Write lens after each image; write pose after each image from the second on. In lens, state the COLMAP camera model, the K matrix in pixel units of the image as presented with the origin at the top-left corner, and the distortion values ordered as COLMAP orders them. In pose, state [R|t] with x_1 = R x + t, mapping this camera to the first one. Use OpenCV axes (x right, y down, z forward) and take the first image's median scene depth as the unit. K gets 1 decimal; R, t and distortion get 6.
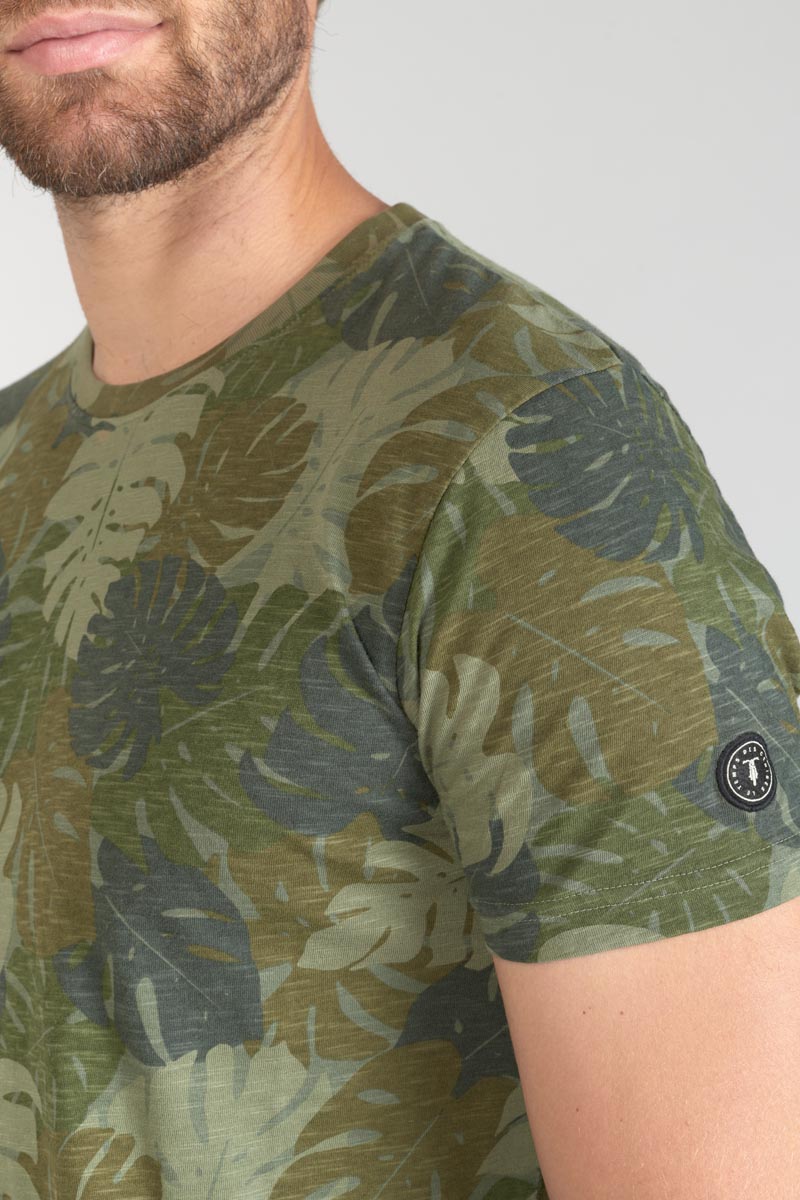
lens RADIAL K [[2200.7, 0, 400.0], [0, 2200.7, 600.0], [0, 0, 1]] dist [-0.063374, -0.134645]
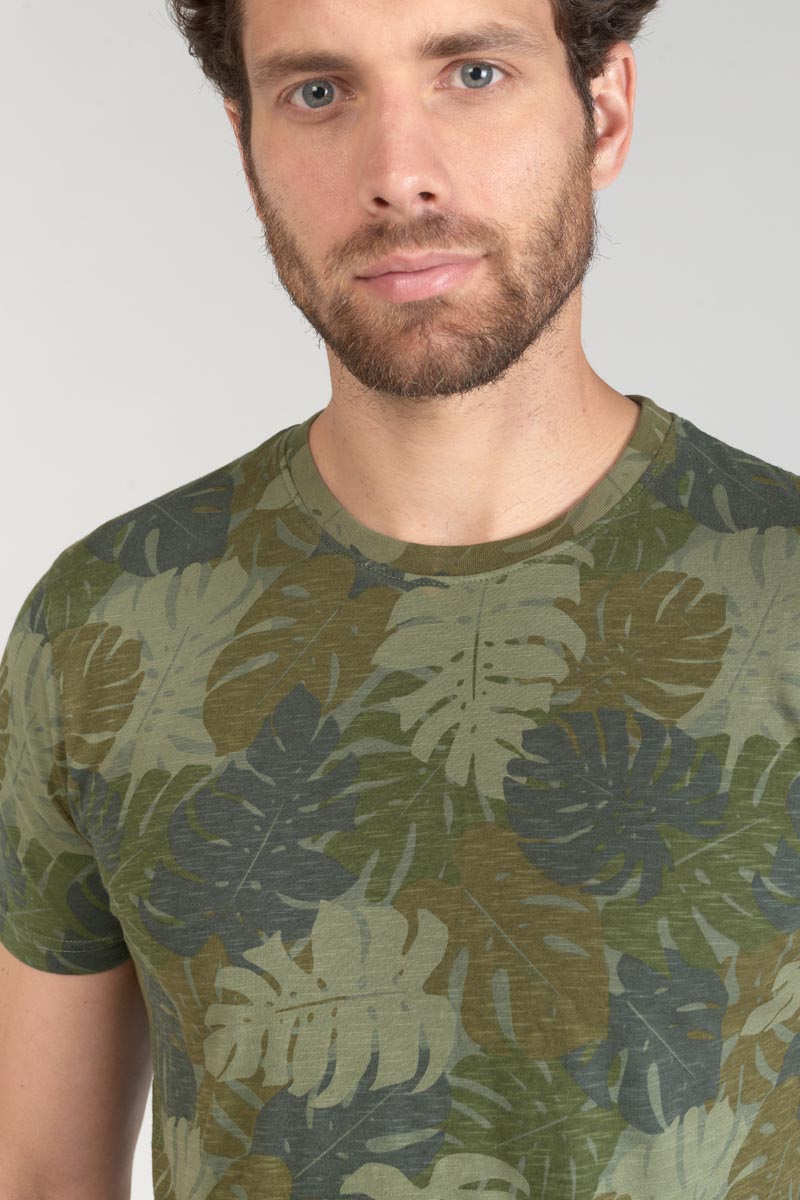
lens RADIAL K [[2200.7, 0, 400.0], [0, 2200.7, 600.0], [0, 0, 1]] dist [-0.063374, -0.134645]
pose [[0.825840, -0.031186, 0.563042, -0.900798], [0.010354, 0.999140, 0.040154, -0.133293], [-0.563810, -0.027331, 0.825452, 0.084533]]
